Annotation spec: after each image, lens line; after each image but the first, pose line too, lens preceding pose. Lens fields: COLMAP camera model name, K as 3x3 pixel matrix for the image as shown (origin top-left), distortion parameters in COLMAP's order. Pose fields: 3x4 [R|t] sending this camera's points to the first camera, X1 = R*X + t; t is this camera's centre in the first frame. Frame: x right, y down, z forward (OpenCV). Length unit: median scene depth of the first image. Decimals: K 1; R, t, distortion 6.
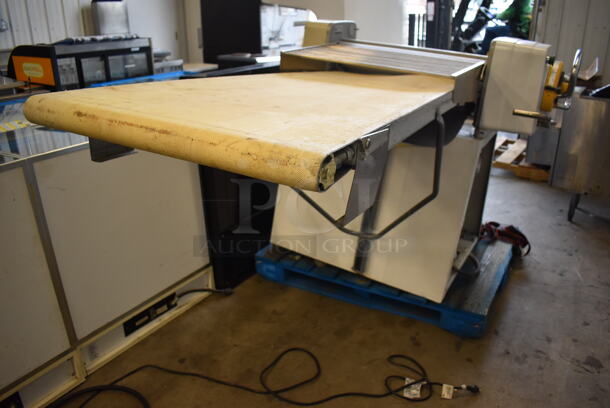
lens RADIAL K [[474.5, 0, 304.3], [0, 474.5, 202.0], [0, 0, 1]] dist [-0.100989, 0.018629]
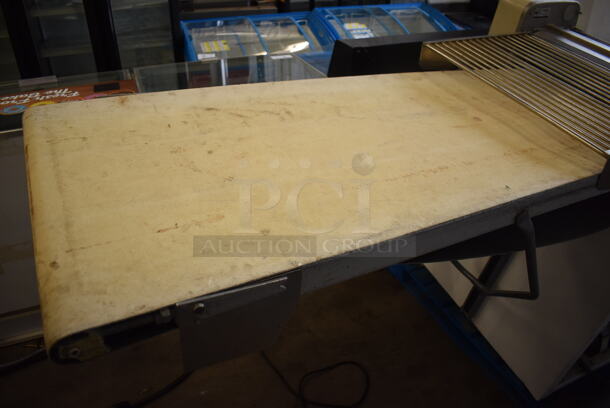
lens RADIAL K [[474.5, 0, 309.1], [0, 474.5, 204.8], [0, 0, 1]] dist [-0.100989, 0.018629]
pose [[0.817551, 0.340382, -0.464489, 0.206084], [-0.239113, 0.934441, 0.263903, -0.187479], [0.523866, -0.104689, 0.845343, 0.176380]]
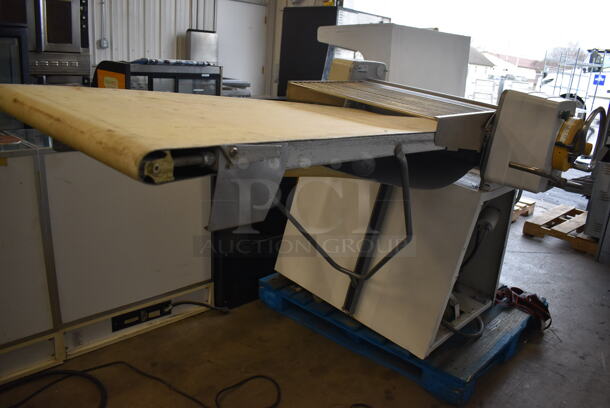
lens RADIAL K [[474.5, 0, 304.1], [0, 474.5, 201.8], [0, 0, 1]] dist [-0.100989, 0.018629]
pose [[0.972654, 0.137815, -0.186954, 0.177821], [-0.154556, 0.984894, -0.078075, 0.013894], [0.173369, 0.104835, 0.979261, 0.014759]]
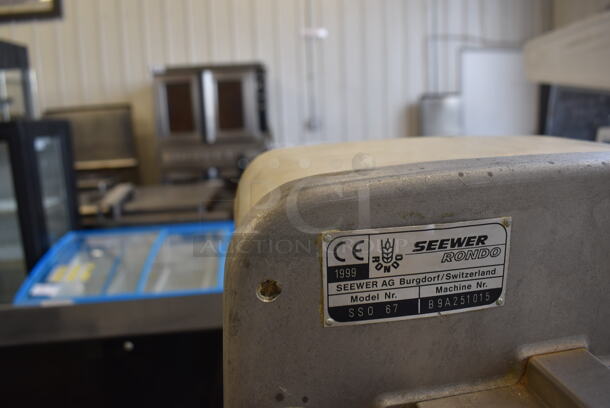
lens RADIAL K [[474.5, 0, 304.9], [0, 474.5, 204.0], [0, 0, 1]] dist [-0.100989, 0.018629]
pose [[0.643904, 0.106166, -0.757704, 0.119591], [-0.247686, 0.965922, -0.075145, -0.366406], [0.723905, 0.236059, 0.648257, 0.930233]]
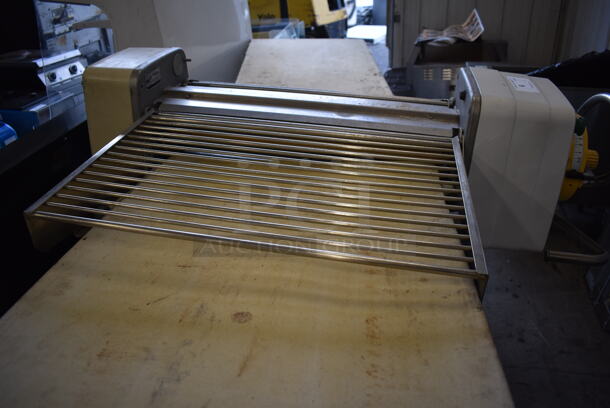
lens RADIAL K [[474.5, 0, 304.8], [0, 474.5, 203.4], [0, 0, 1]] dist [-0.100989, 0.018629]
pose [[0.931422, -0.215496, 0.293281, 0.048522], [0.174382, 0.971579, 0.160081, -0.288333], [-0.319443, -0.097960, 0.942529, 0.465879]]
